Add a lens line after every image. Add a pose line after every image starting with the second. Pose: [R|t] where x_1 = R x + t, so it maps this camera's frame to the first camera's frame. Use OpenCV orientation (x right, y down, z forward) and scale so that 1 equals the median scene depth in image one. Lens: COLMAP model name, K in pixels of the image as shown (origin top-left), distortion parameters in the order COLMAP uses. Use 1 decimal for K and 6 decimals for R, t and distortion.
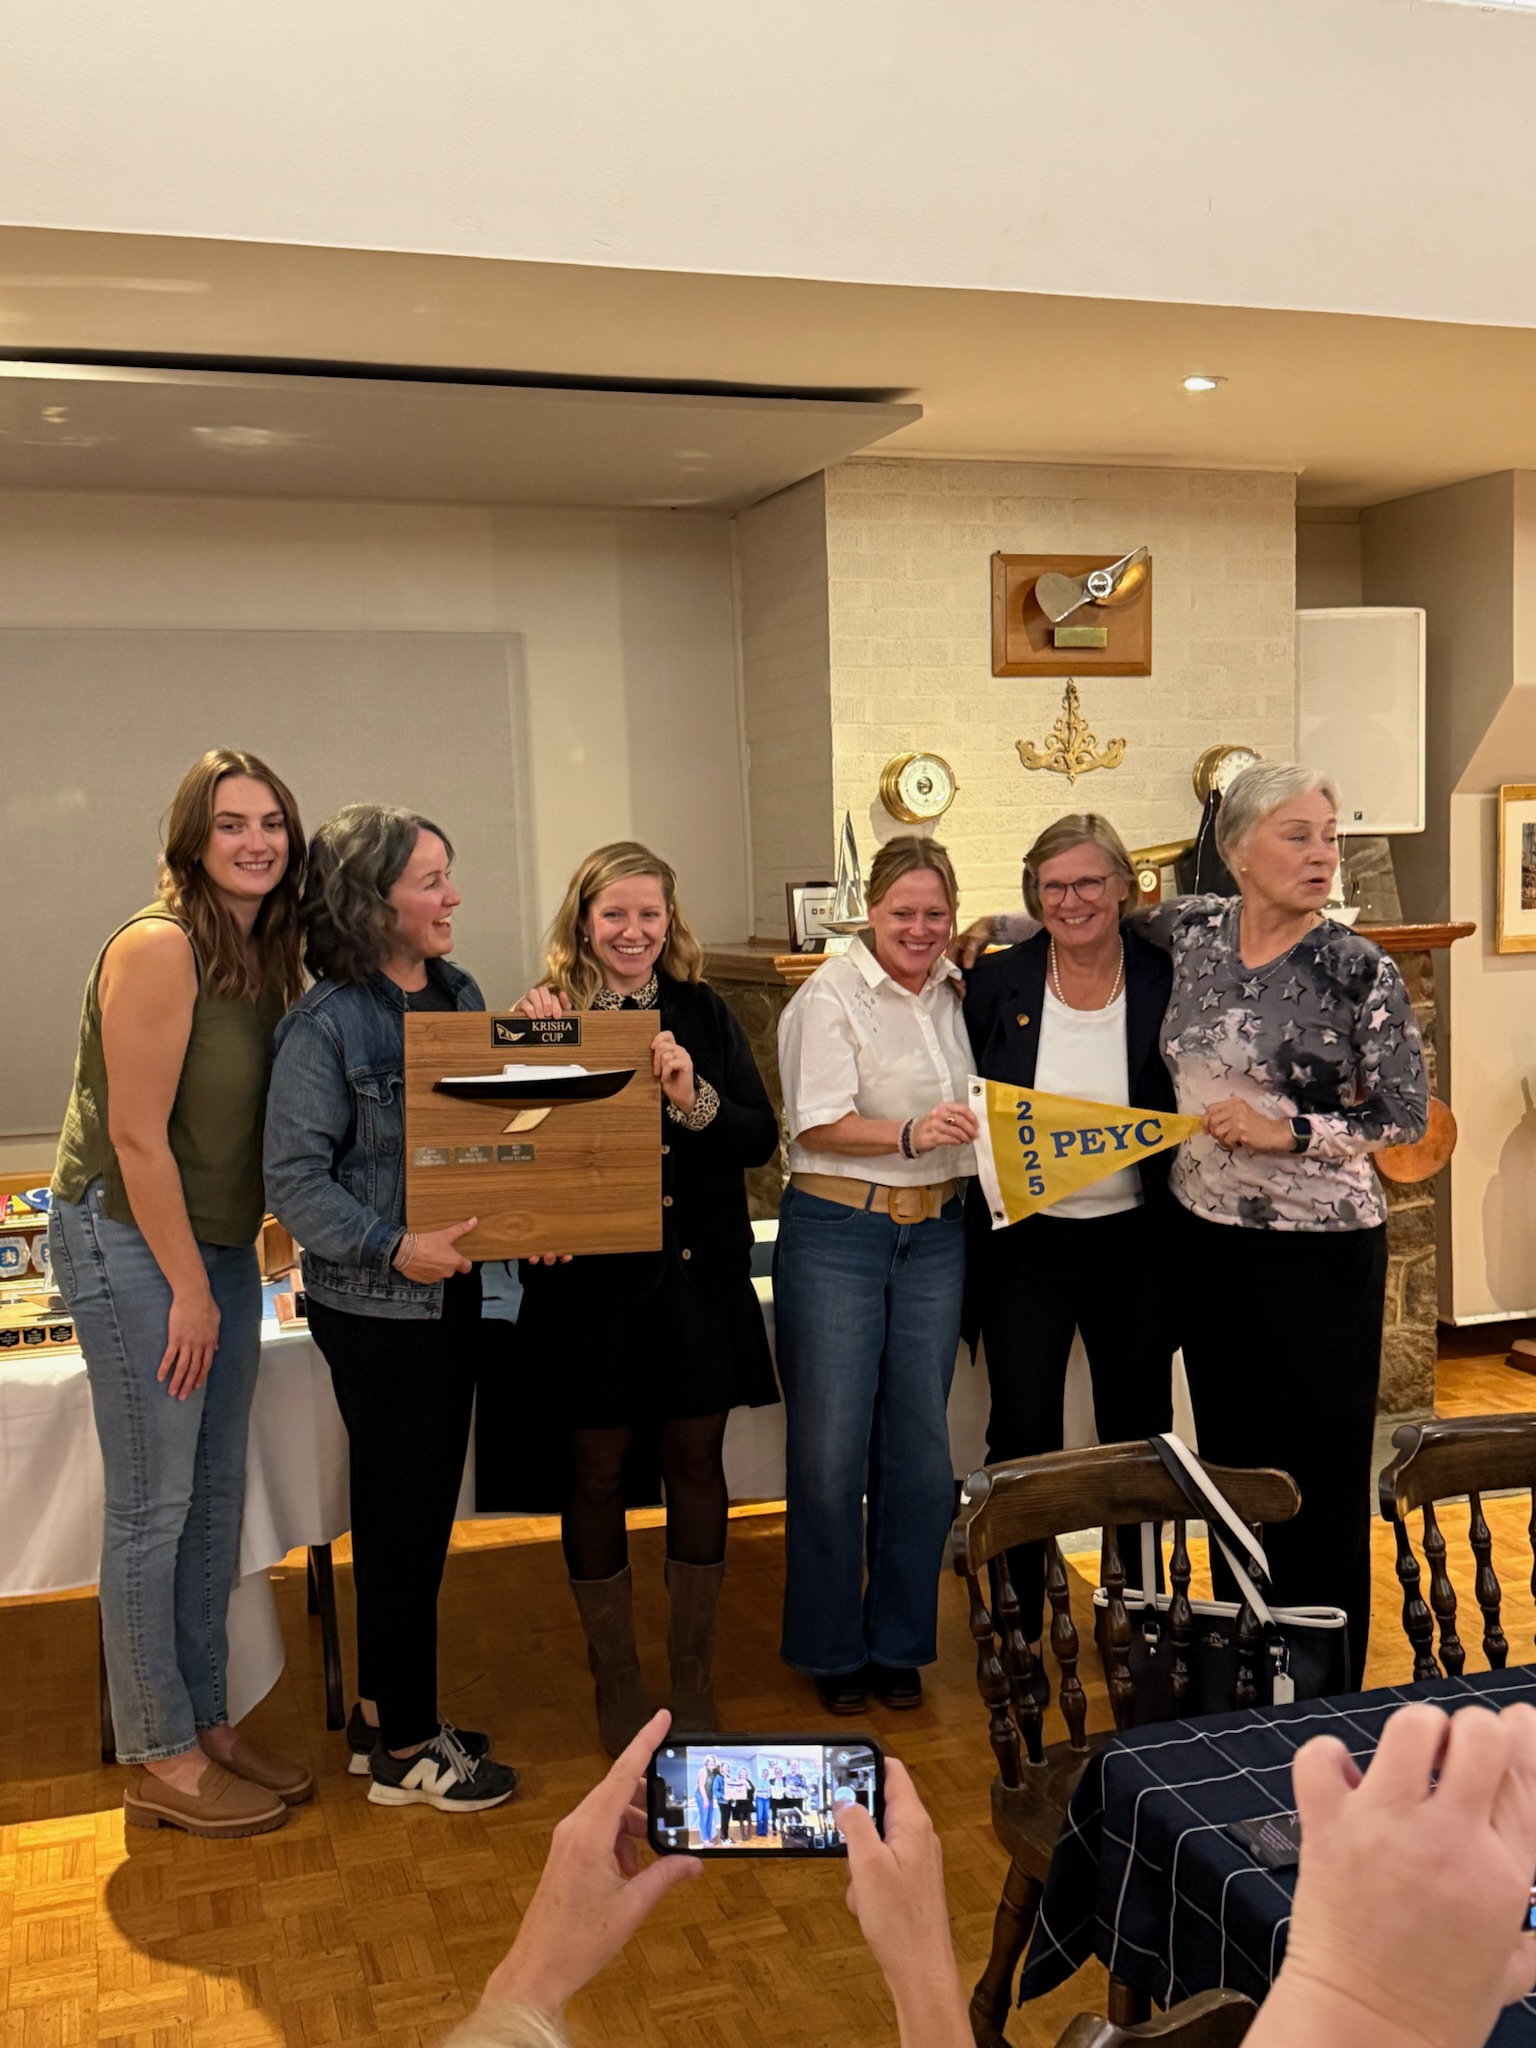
lens RADIAL K [[2076.7, 0, 768.0], [0, 2076.7, 1024.0], [0, 0, 1]] dist [-0.002059, 0.000195]
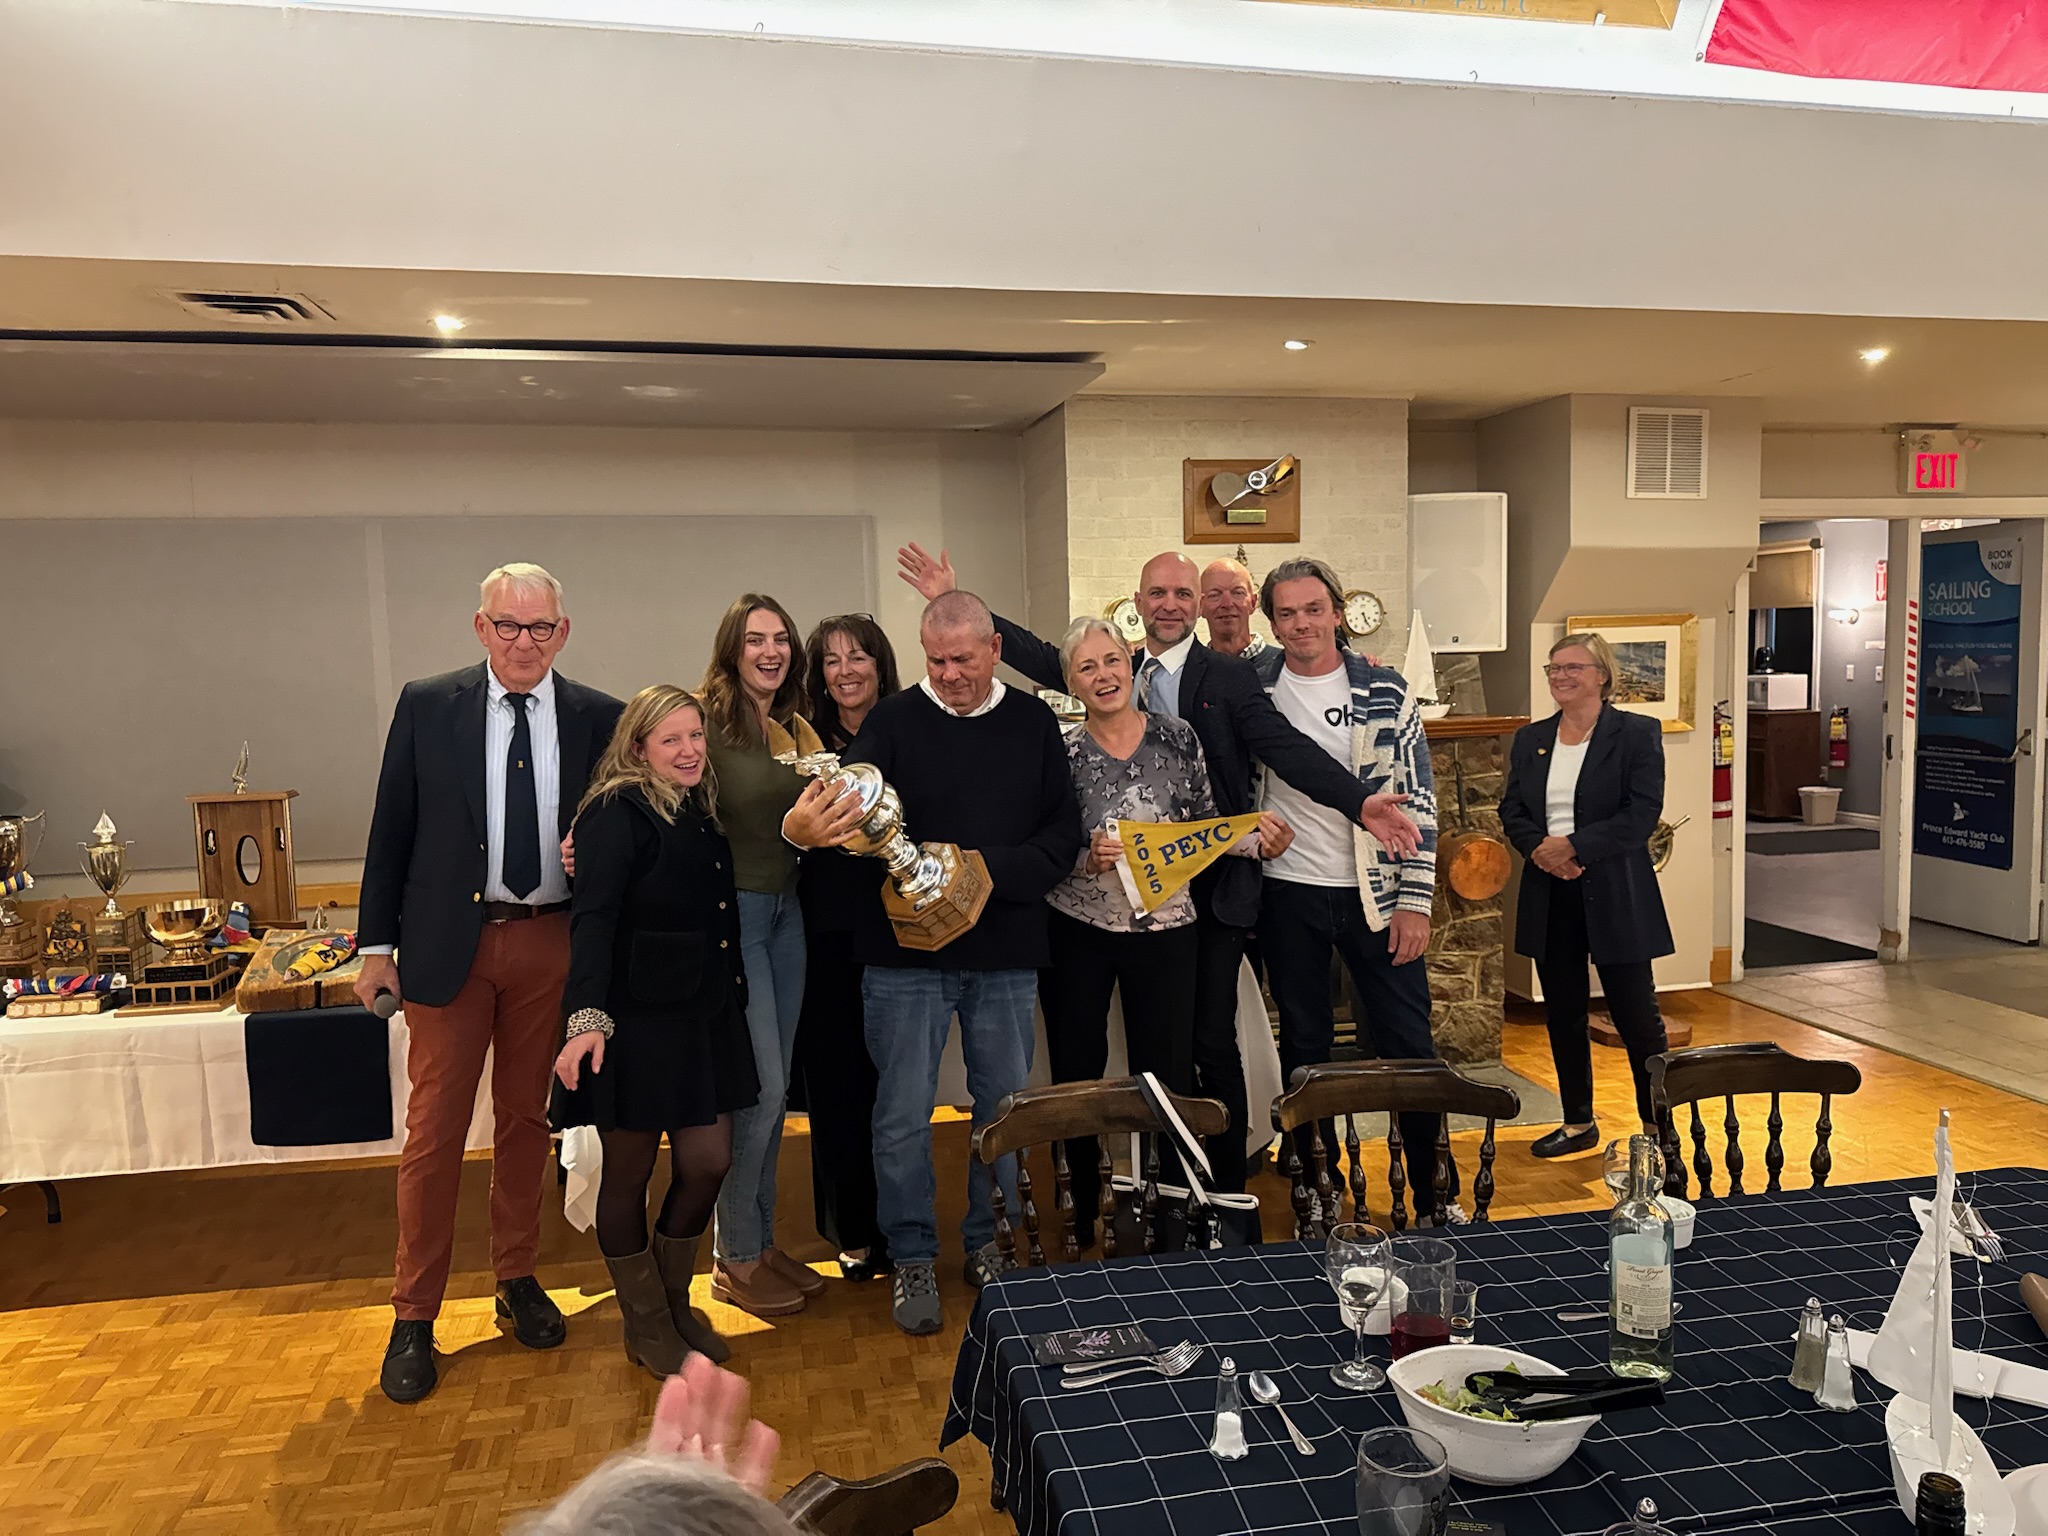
lens RADIAL K [[1446.6, 0, 1024.0], [0, 1446.6, 768.0], [0, 0, 1]] dist [0.000876, -0.001210]
pose [[0.993552, 0.010769, -0.112867, 0.112487], [-0.011160, 0.999934, -0.002834, -0.007091], [0.112829, 0.004075, 0.993606, -0.013976]]
